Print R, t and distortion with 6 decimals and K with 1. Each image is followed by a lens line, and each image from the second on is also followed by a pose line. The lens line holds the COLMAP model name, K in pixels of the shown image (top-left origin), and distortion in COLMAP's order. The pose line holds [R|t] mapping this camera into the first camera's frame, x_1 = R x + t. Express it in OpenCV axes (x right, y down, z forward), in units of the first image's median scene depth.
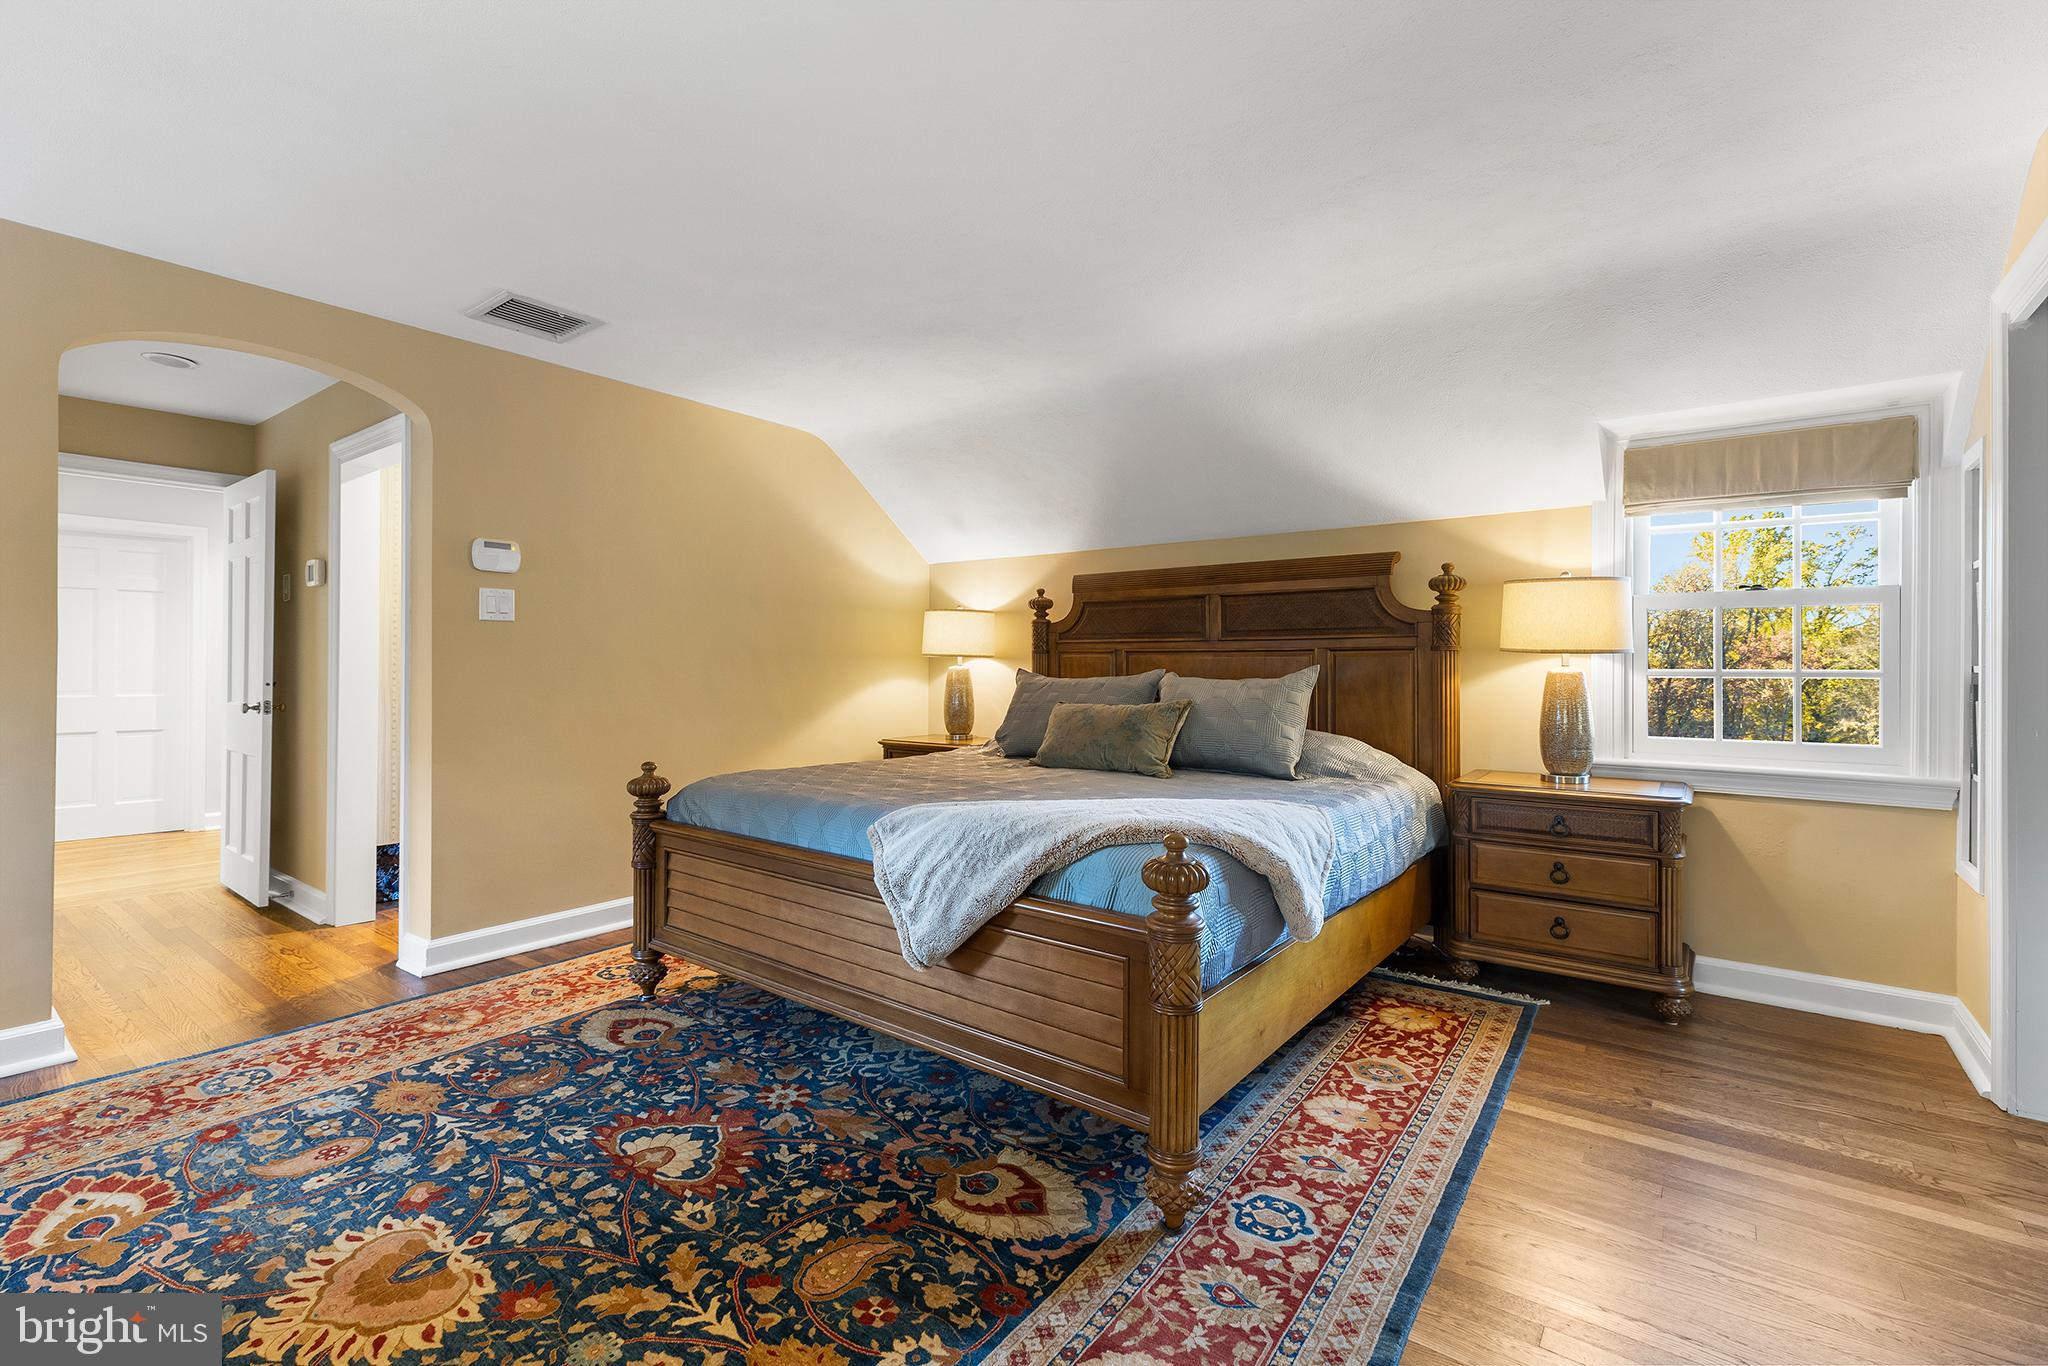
lens RADIAL K [[907.5, 0, 1023.2], [0, 907.5, 668.7], [0, 0, 1]] dist [0.003665, 0.000898]
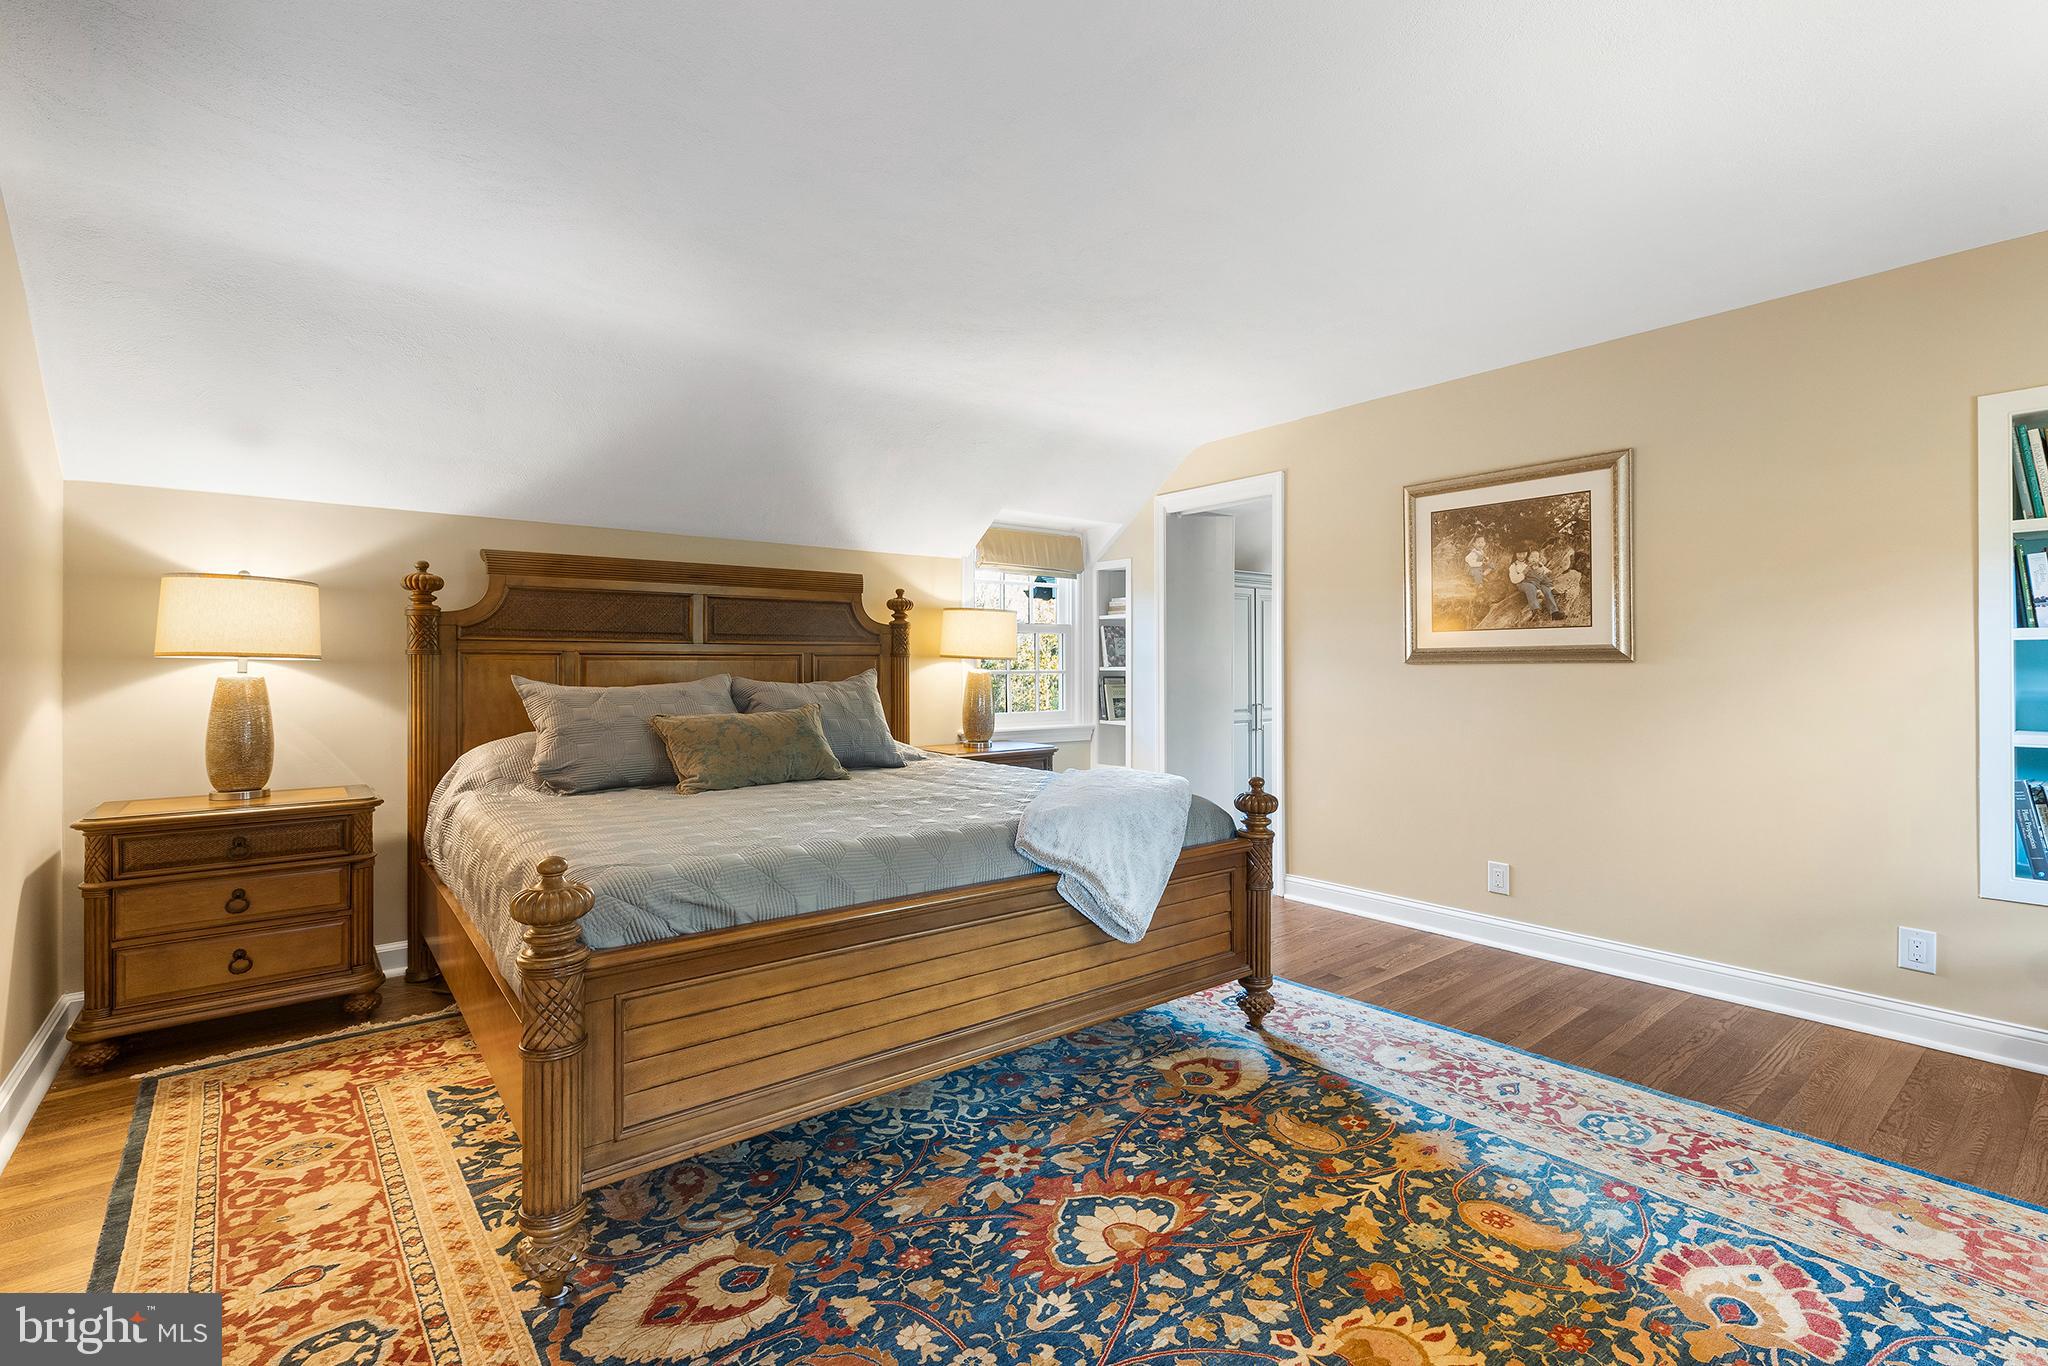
lens RADIAL K [[925.7, 0, 1022.9], [0, 925.7, 675.5], [0, 0, 1]] dist [0.001274, -0.000242]
pose [[0.234222, -0.013310, 0.972092, -1.094903], [0.007340, 0.999902, 0.011923, -0.011295], [-0.972155, 0.004343, 0.234297, 0.752619]]
